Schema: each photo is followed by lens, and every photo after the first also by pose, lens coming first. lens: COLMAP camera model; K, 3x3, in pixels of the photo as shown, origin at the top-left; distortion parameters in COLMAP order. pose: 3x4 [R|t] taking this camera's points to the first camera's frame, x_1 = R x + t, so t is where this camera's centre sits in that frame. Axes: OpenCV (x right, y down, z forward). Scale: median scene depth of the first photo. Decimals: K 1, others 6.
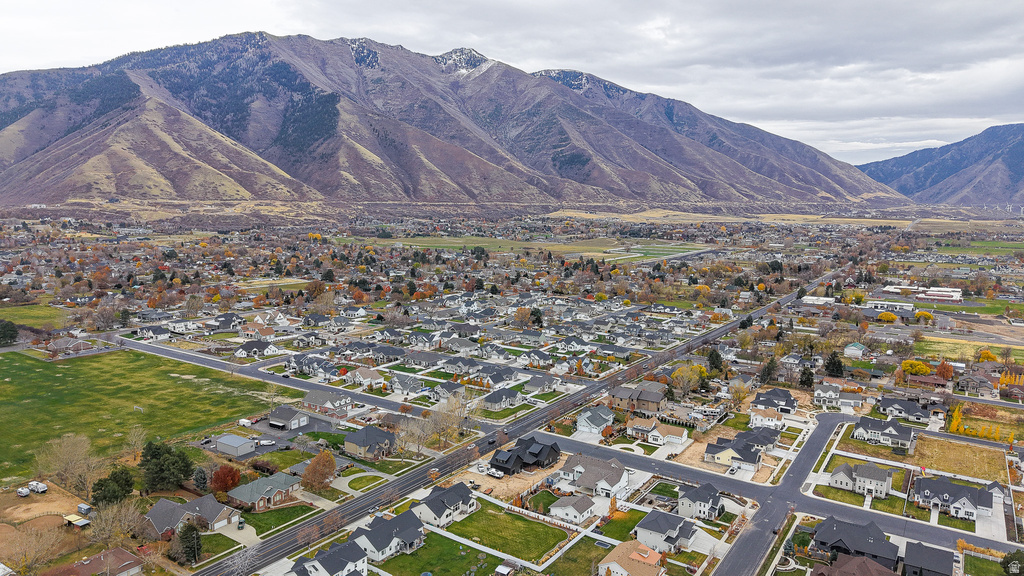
lens RADIAL K [[679.2, 0, 512.0], [0, 679.2, 288.0], [0, 0, 1]] dist [0.051642, -0.053859]
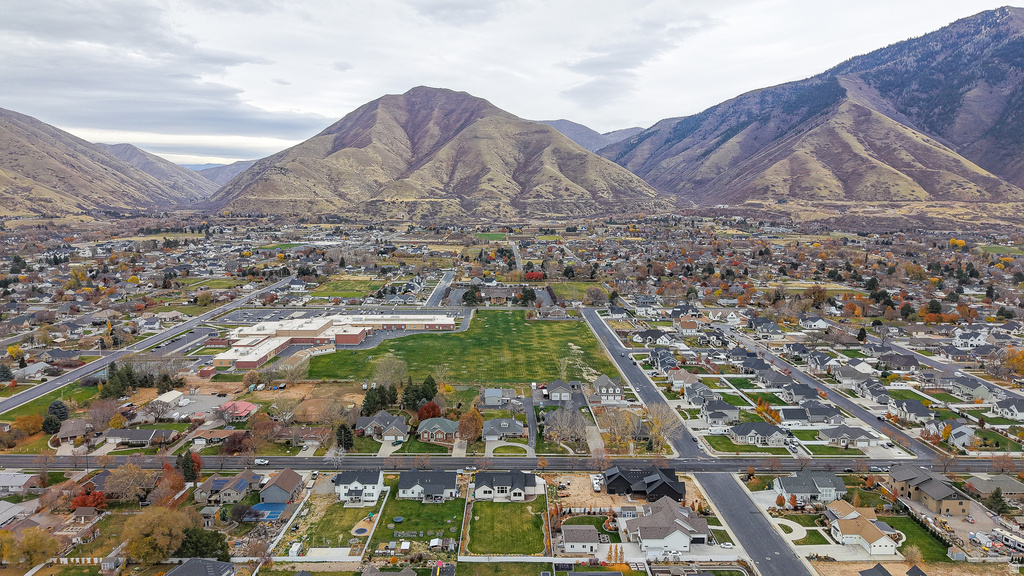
lens RADIAL K [[688.1, 0, 512.0], [0, 688.1, 288.0], [0, 0, 1]] dist [0.007412, -0.006320]
pose [[0.562168, 0.105569, -0.820258, 0.087023], [-0.107800, 0.992711, 0.053883, -0.005128], [0.819967, 0.058132, 0.569451, 0.044735]]
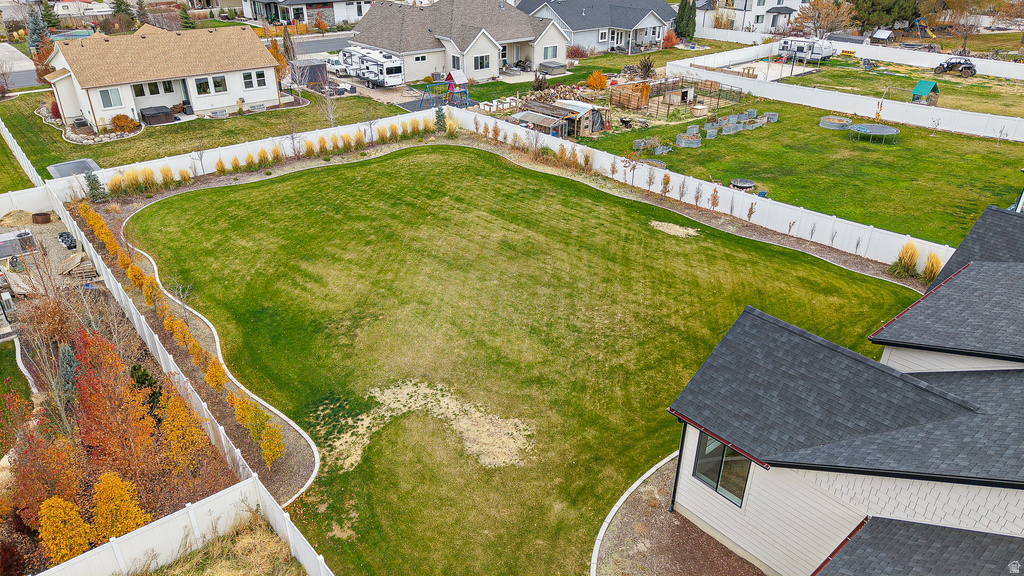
lens RADIAL K [[688.1, 0, 512.0], [0, 688.1, 288.0], [0, 0, 1]] dist [0.007412, -0.006320]
pose [[-0.961086, -0.135440, 0.240769, -0.005889], [0.028014, 0.819288, 0.572697, 0.030364], [-0.274826, 0.557156, -0.783612, 0.122607]]
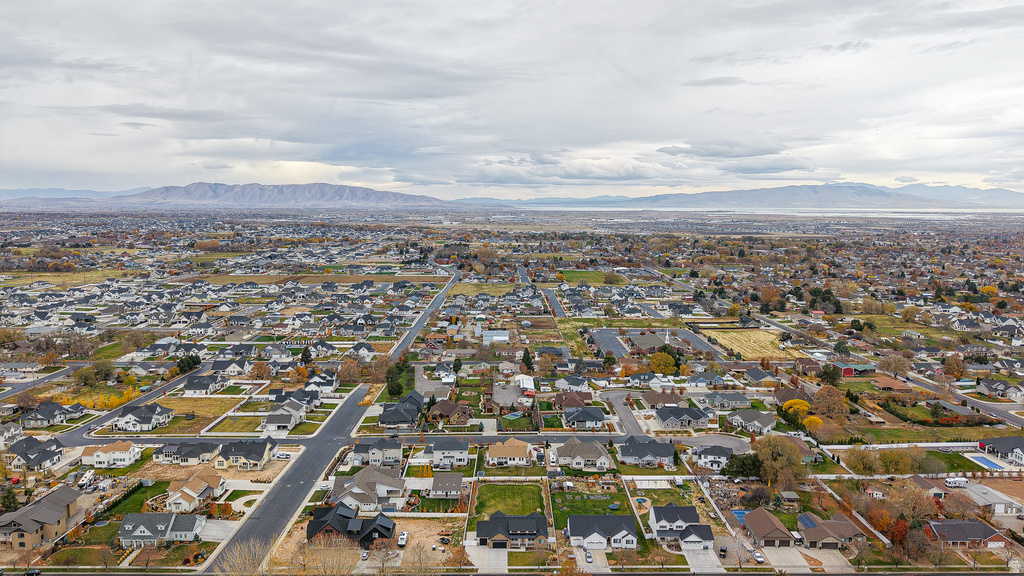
lens RADIAL K [[688.1, 0, 512.0], [0, 688.1, 288.0], [0, 0, 1]] dist [0.007412, -0.006320]
pose [[-0.563964, -0.109691, 0.818482, -0.094341], [0.097210, 0.975429, 0.197706, -0.020878], [-0.820058, 0.191063, -0.539444, 0.166463]]
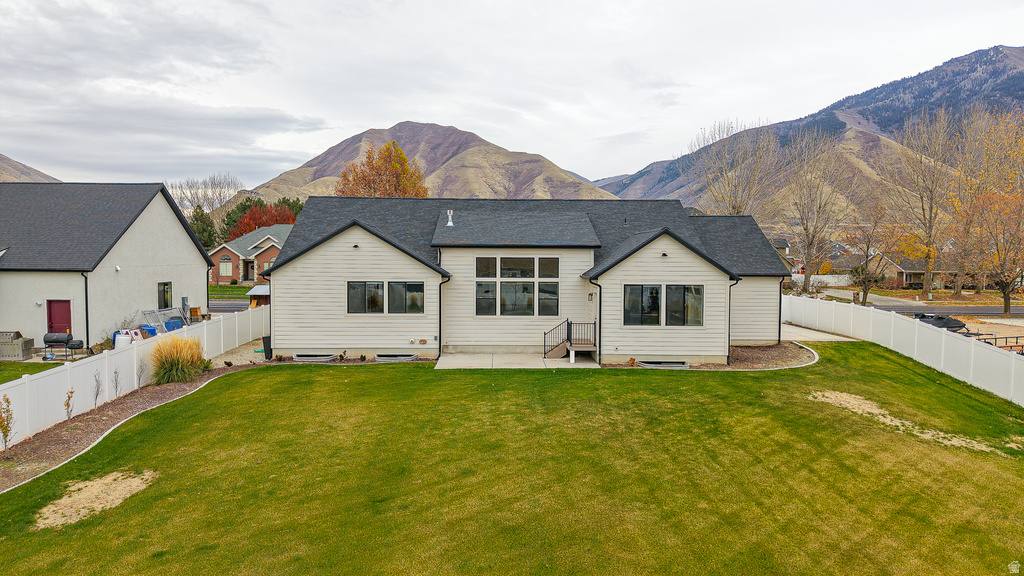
lens RADIAL K [[688.1, 0, 512.0], [0, 688.1, 288.0], [0, 0, 1]] dist [0.007412, -0.006320]
pose [[0.575934, 0.039831, -0.816525, 0.001894], [-0.107636, 0.993812, -0.027442, 0.037146], [0.810379, 0.103693, 0.576657, 0.106160]]
